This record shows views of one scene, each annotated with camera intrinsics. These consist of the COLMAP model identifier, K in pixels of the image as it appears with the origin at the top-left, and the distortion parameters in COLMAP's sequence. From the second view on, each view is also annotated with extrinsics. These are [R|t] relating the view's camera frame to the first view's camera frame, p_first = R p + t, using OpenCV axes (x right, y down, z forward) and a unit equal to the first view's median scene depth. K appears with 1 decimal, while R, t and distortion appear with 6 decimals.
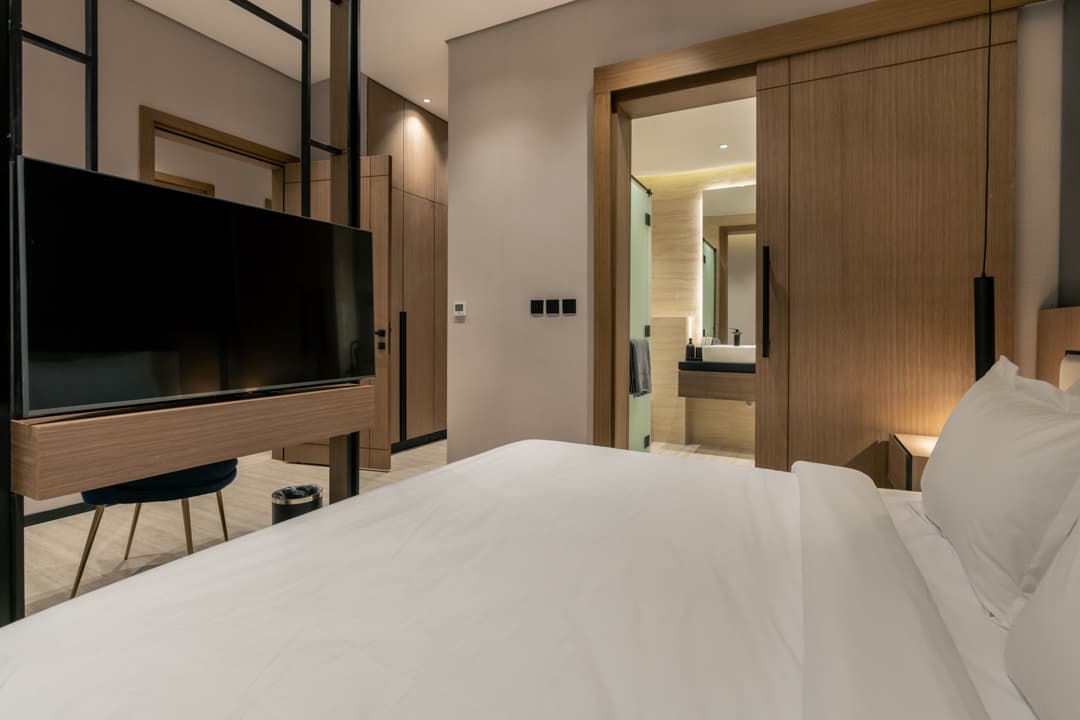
lens RADIAL K [[519.0, 0, 540.2], [0, 519.0, 331.9], [0, 0, 1]] dist [0.000353, 0.000107]
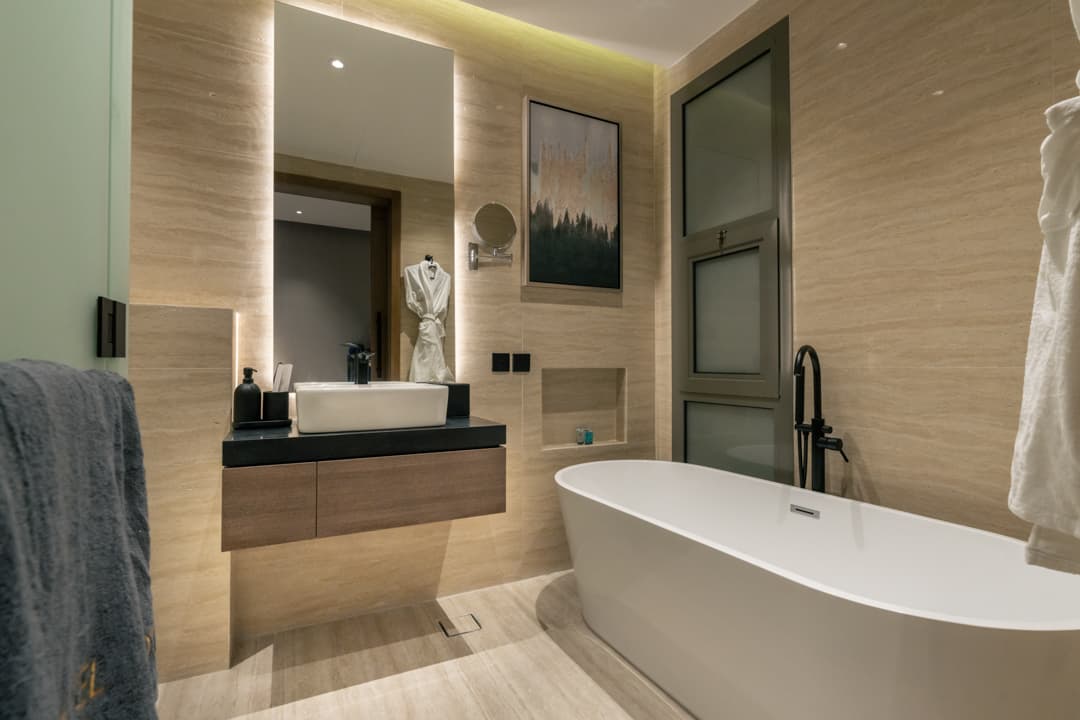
lens RADIAL K [[504.4, 0, 540.0], [0, 504.4, 360.0], [0, 0, 1]] dist [0.001004, 0.000483]
pose [[0.583078, 0.012187, 0.812325, 0.121898], [0.001437, 0.999870, -0.016032, 0.012091], [-0.812415, 0.010515, 0.582985, 0.627826]]
